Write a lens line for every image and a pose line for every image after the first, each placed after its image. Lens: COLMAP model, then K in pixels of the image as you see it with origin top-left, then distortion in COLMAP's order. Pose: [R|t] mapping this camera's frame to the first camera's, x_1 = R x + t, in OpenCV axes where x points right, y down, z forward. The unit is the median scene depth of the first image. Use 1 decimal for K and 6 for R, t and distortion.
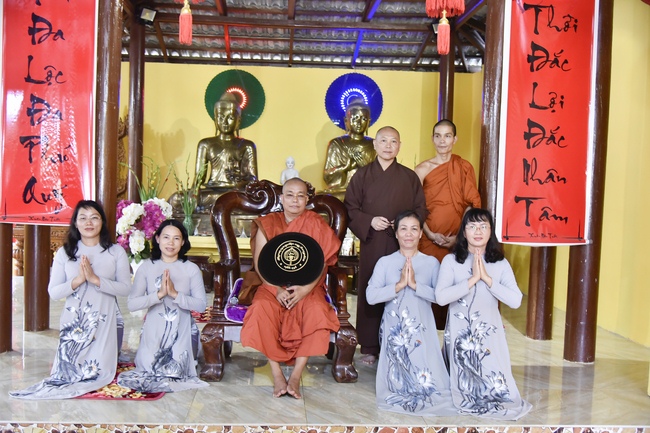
lens RADIAL K [[643.5, 0, 321.1], [0, 643.5, 216.5], [0, 0, 1]] dist [-0.019796, 0.000000]
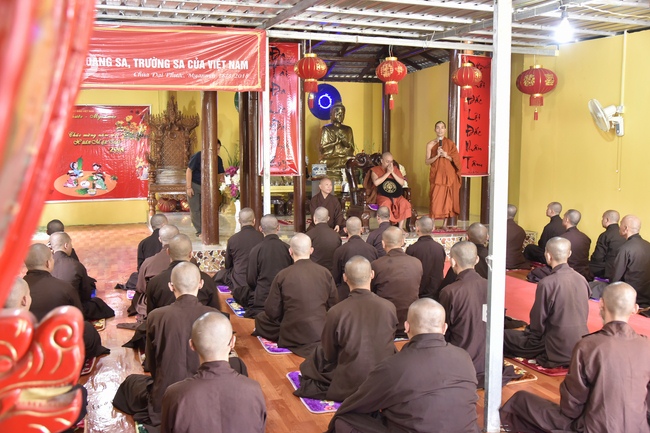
lens RADIAL K [[561.0, 0, 327.3], [0, 561.0, 222.2], [0, 0, 1]] dist [-0.047956, -0.017669]
pose [[0.970136, -0.060791, 0.234821, -0.582502], [0.042761, 0.995786, 0.081132, 0.018852], [-0.238764, -0.068668, 0.968647, -0.775173]]
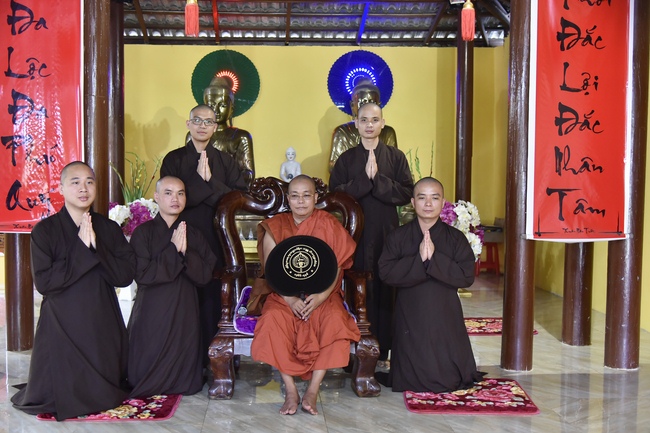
lens RADIAL K [[742.4, 0, 323.4], [0, 742.4, 217.2], [0, 0, 1]] dist [-0.020962, 0.000000]
pose [[0.999669, -0.025486, 0.003391, -0.015545], [0.025463, 0.999654, 0.006584, -0.004523], [-0.003558, -0.006496, 0.999973, -0.039335]]
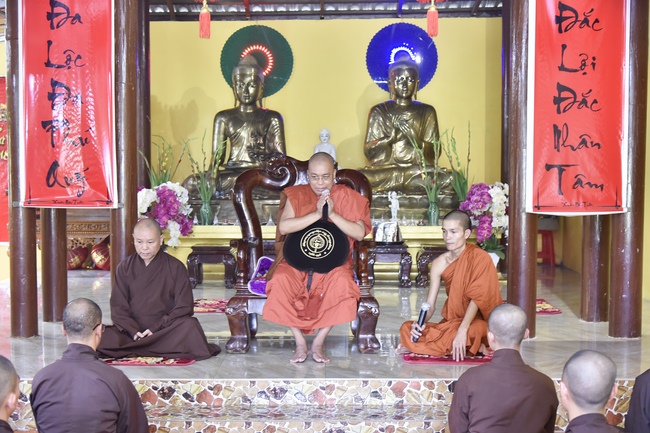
lens RADIAL K [[904.5, 0, 323.0], [0, 904.5, 216.4], [0, 0, 1]] dist [-0.012071, 0.000000]
pose [[0.997124, -0.029436, -0.069837, 0.051530], [0.029977, 0.999528, 0.006711, 0.022499], [0.069606, -0.008785, 0.997536, -0.302901]]
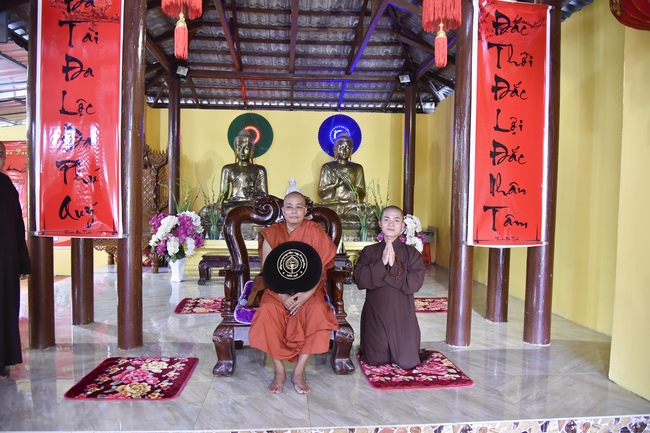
lens RADIAL K [[444.4, 0, 322.4], [0, 444.4, 217.9], [0, 0, 1]] dist [-0.044191, 0.003114]
pose [[0.999734, -0.016503, 0.016123, -0.005072], [0.016591, 0.999848, -0.005308, -0.008308], [-0.016033, 0.005574, 0.999856, 0.162425]]
